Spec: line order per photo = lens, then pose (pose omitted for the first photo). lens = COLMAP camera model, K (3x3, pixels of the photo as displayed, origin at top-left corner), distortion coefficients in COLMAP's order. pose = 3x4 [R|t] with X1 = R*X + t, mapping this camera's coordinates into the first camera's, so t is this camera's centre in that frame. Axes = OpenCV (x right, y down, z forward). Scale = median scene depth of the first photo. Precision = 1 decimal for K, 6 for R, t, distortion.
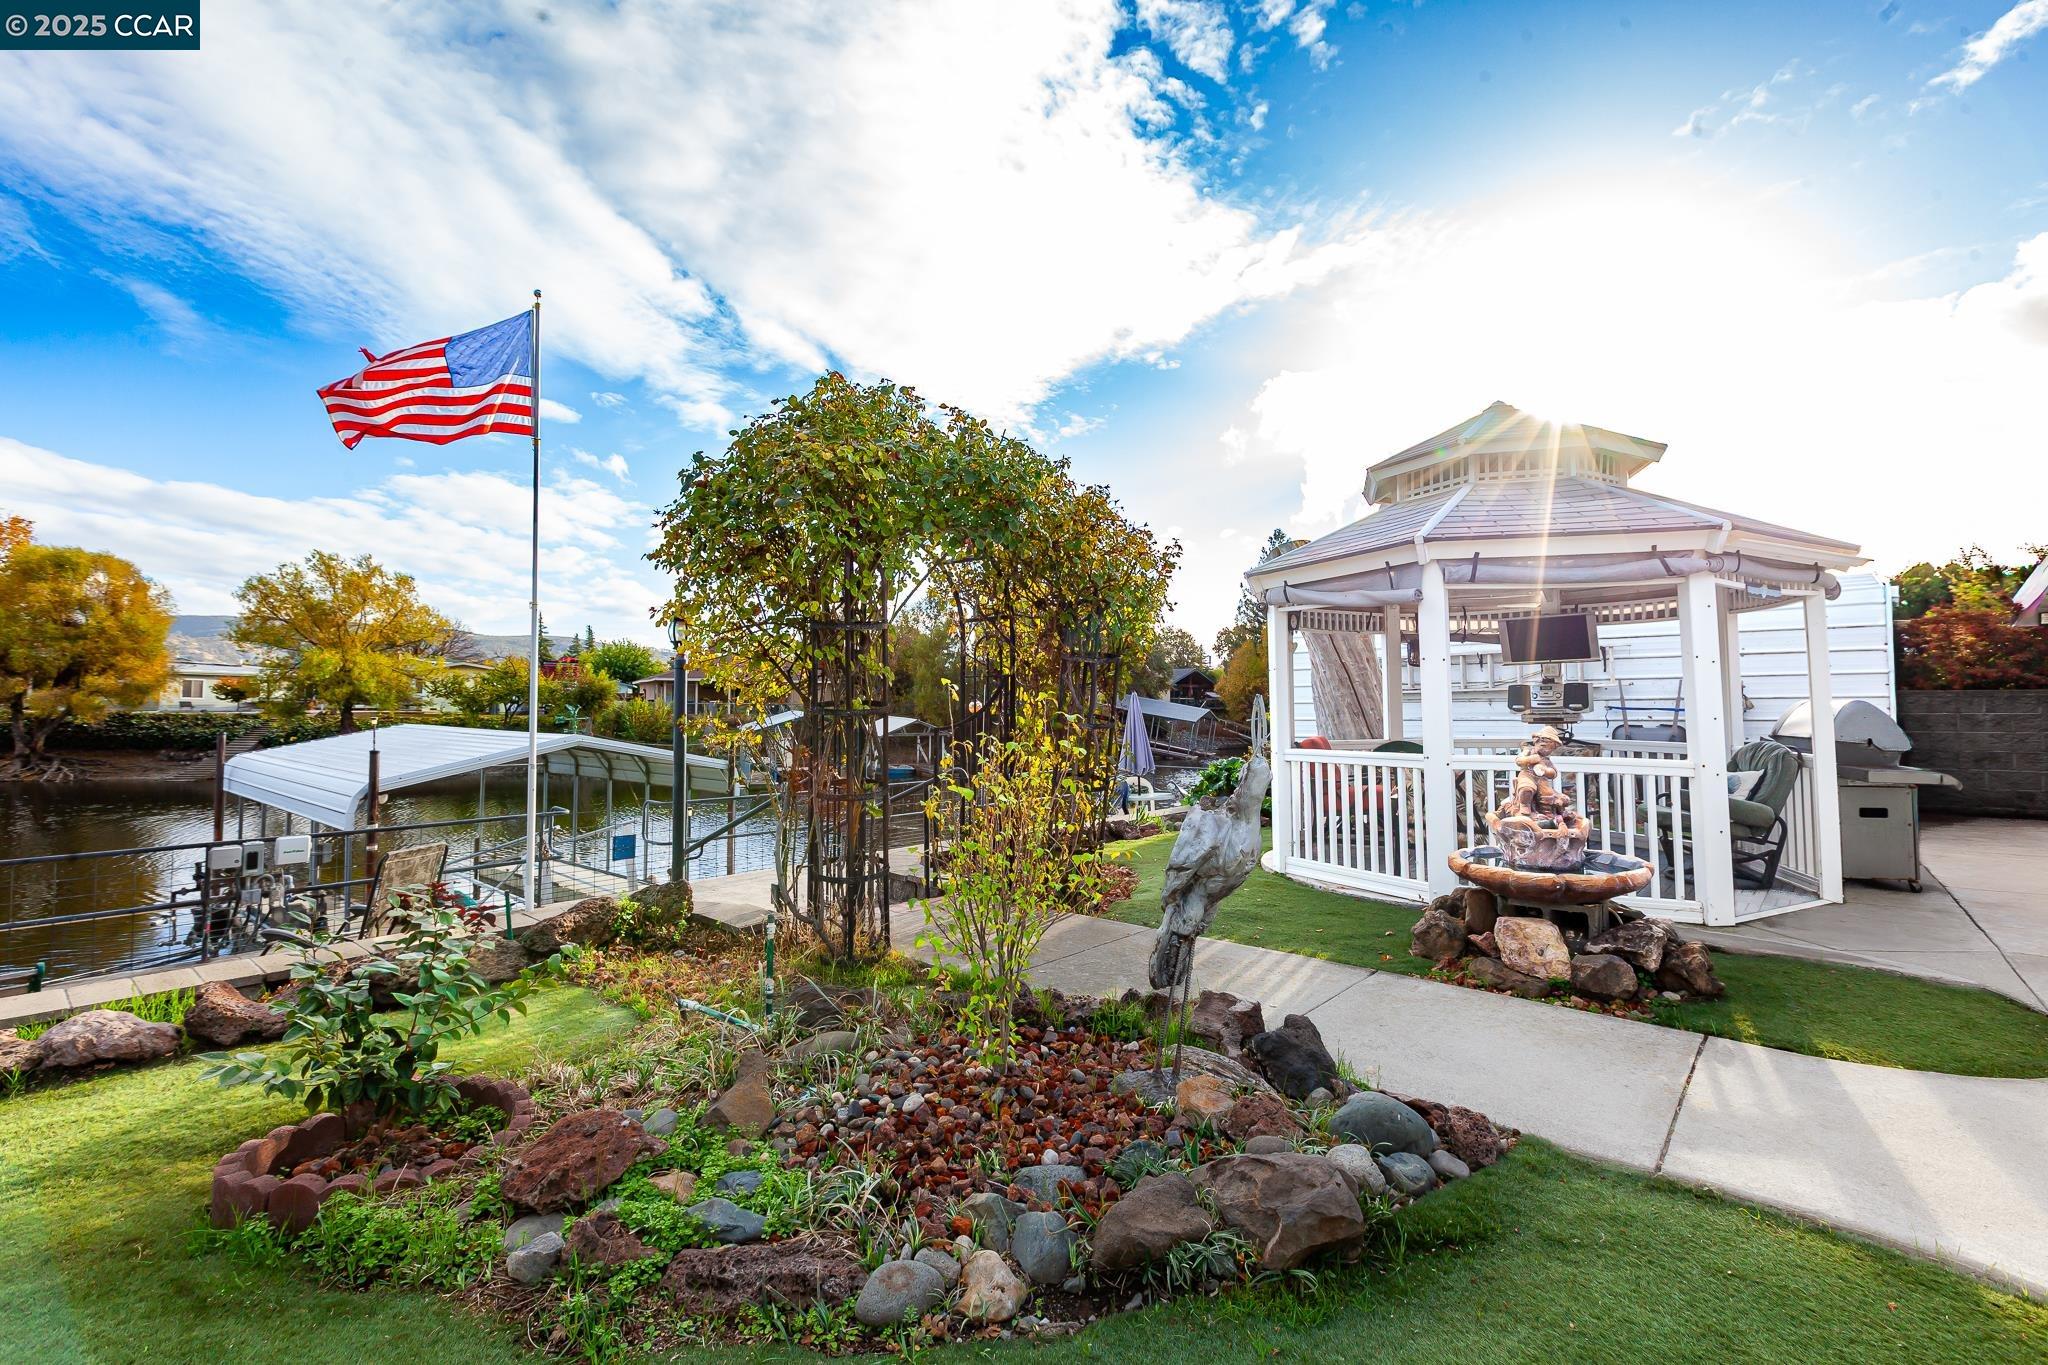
lens RADIAL K [[907.8, 0, 1024.2], [0, 907.8, 675.0], [0, 0, 1]] dist [-0.000993, 0.000829]
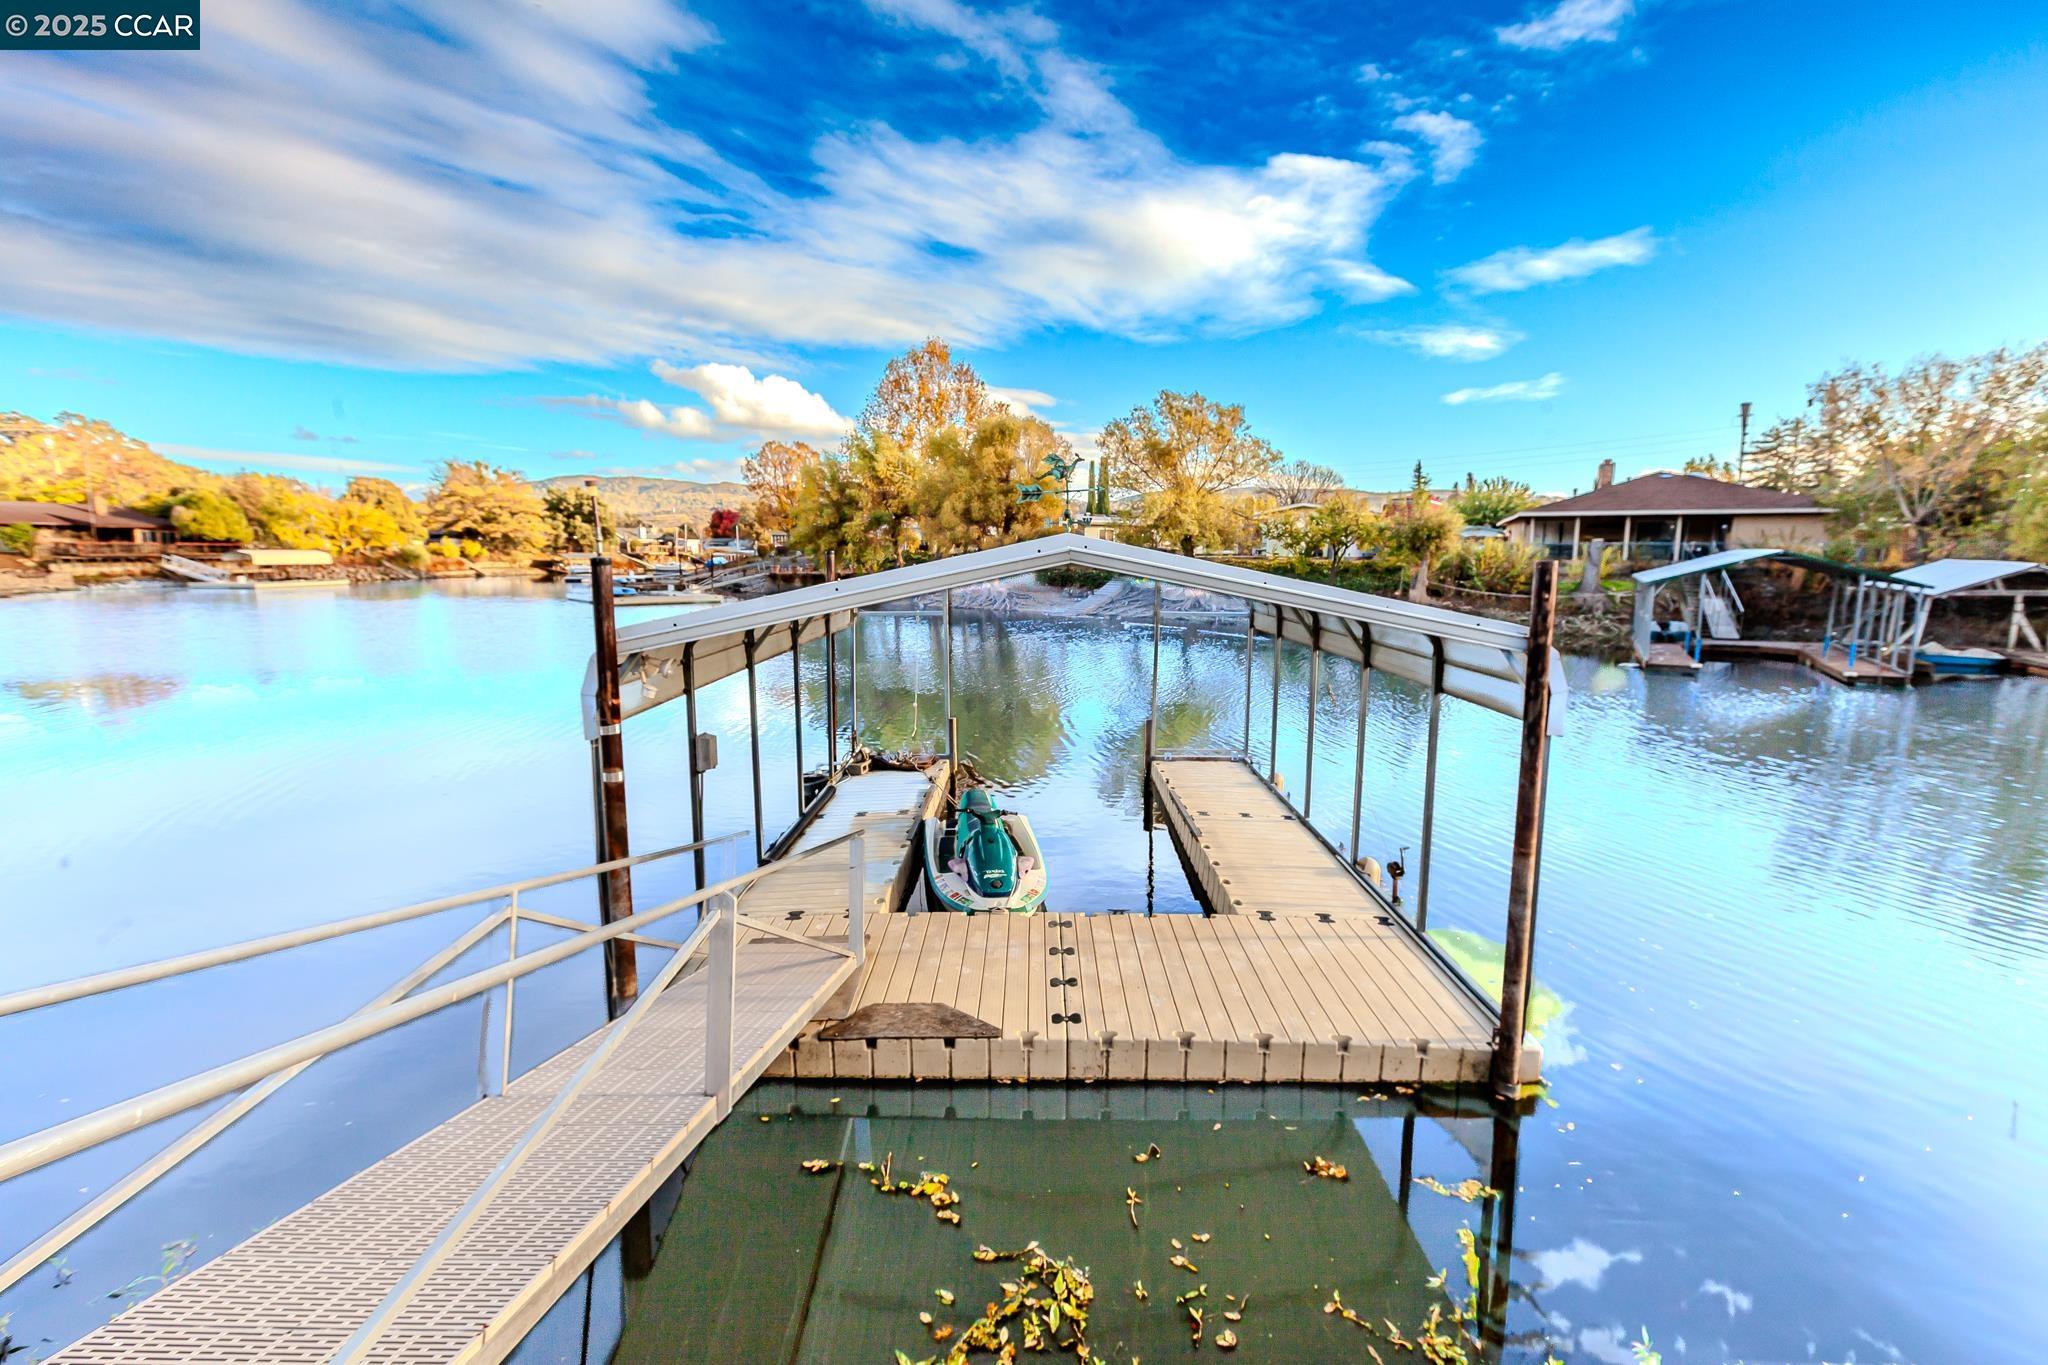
lens RADIAL K [[907.8, 0, 1024.2], [0, 907.8, 675.0], [0, 0, 1]] dist [-0.000993, 0.000829]
pose [[0.617776, 0.099229, -0.780069, -0.065464], [0.025341, 0.988979, 0.145872, 0.022140], [0.785946, -0.109884, 0.608452, 0.241149]]
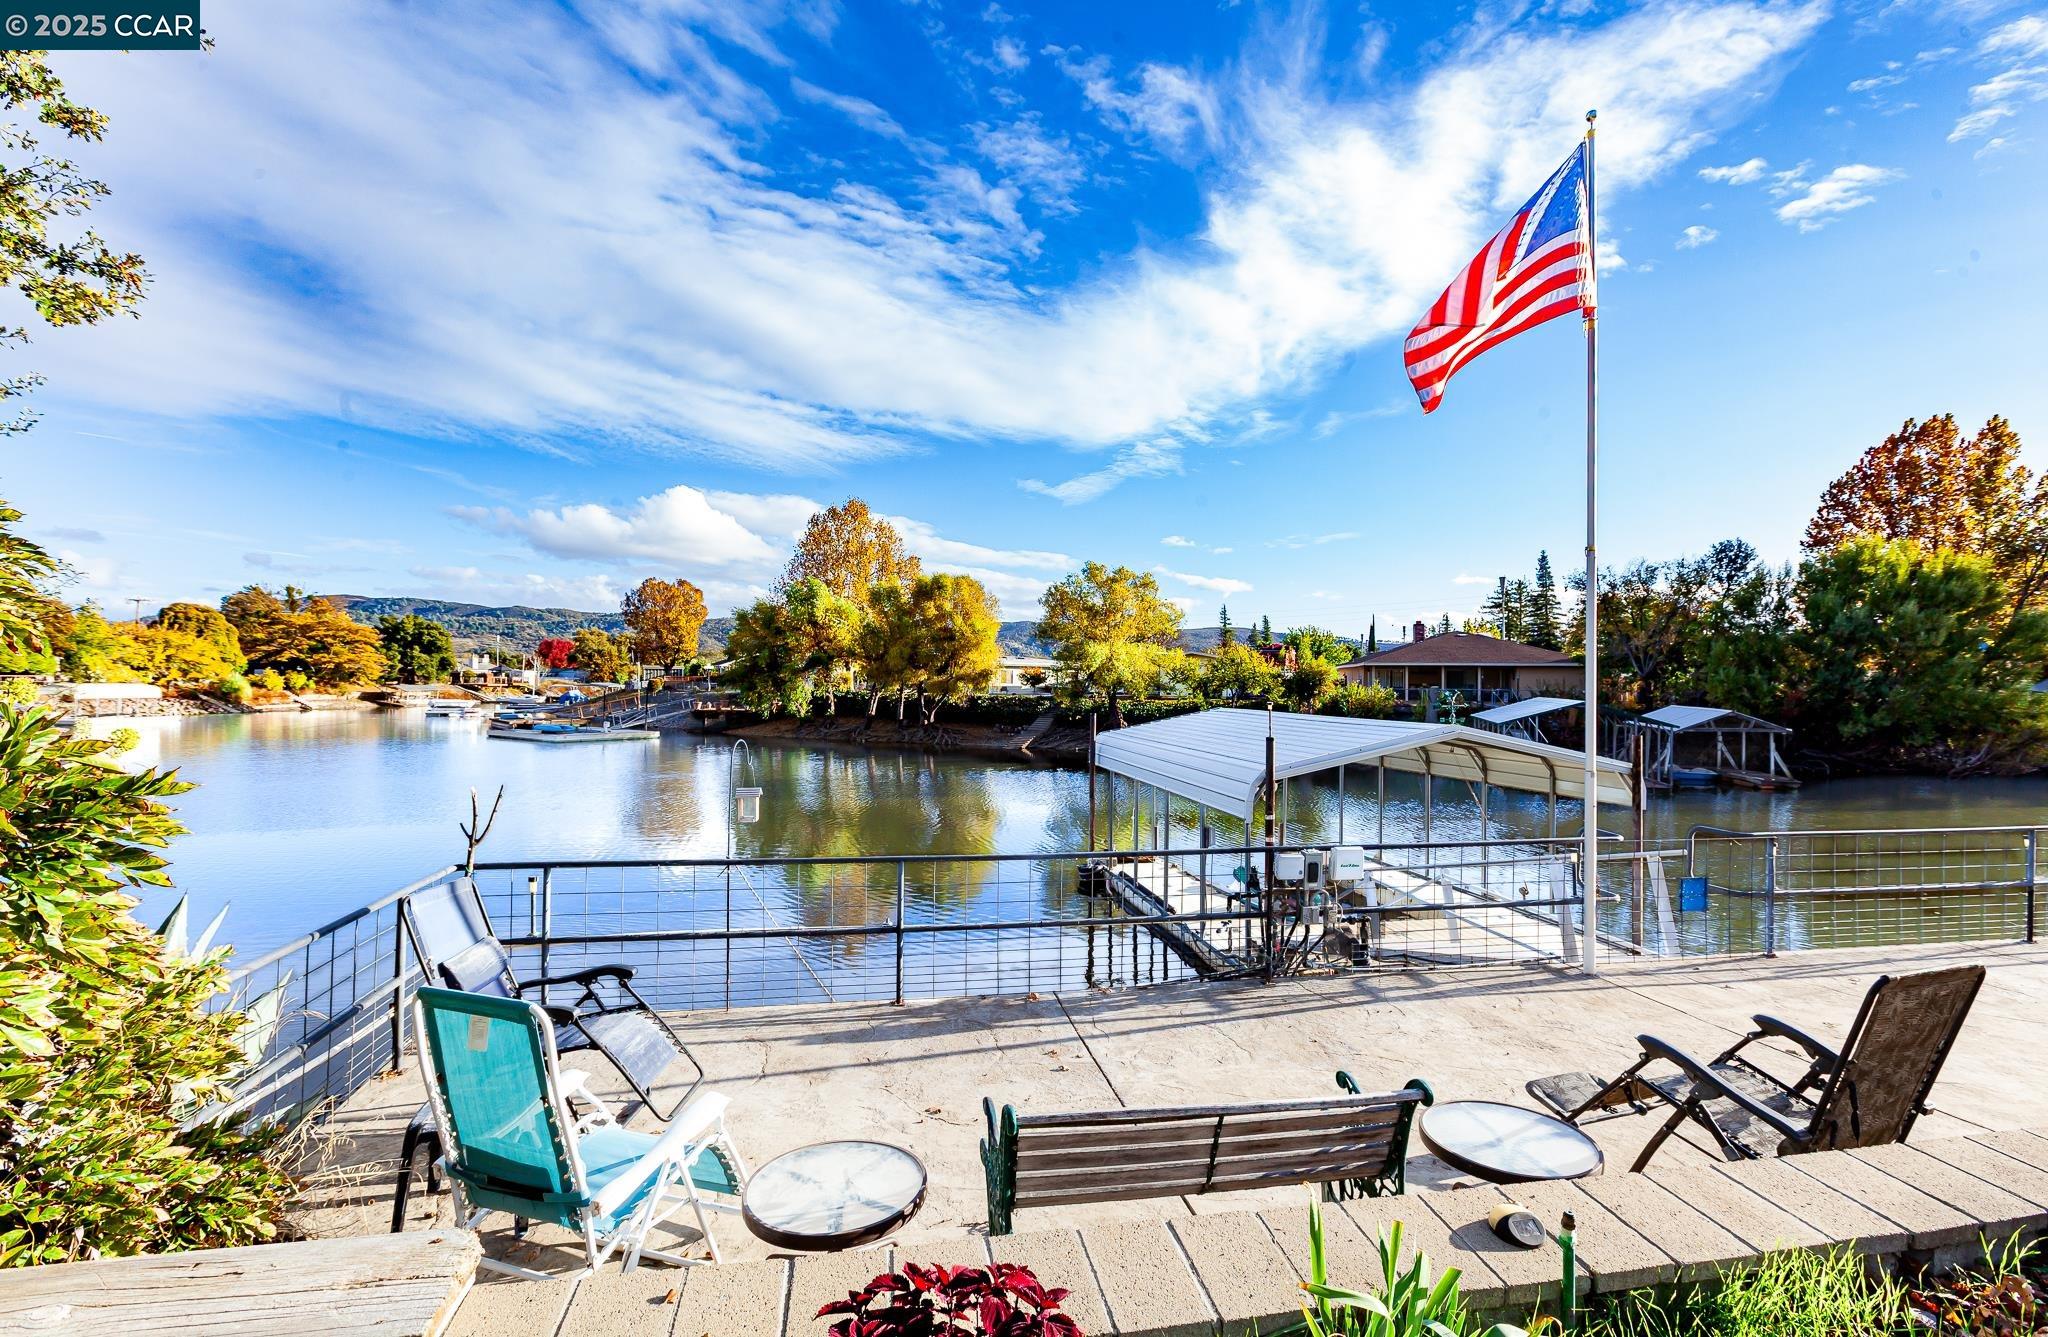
lens RADIAL K [[908.5, 0, 1024.0], [0, 908.5, 668.5], [0, 0, 1]] dist [0.000450, -0.000253]
pose [[0.765510, -0.011632, -0.643319, -0.082130], [0.016760, 0.999858, 0.001865, 0.001469], [0.643206, -0.012209, 0.765596, 0.029521]]
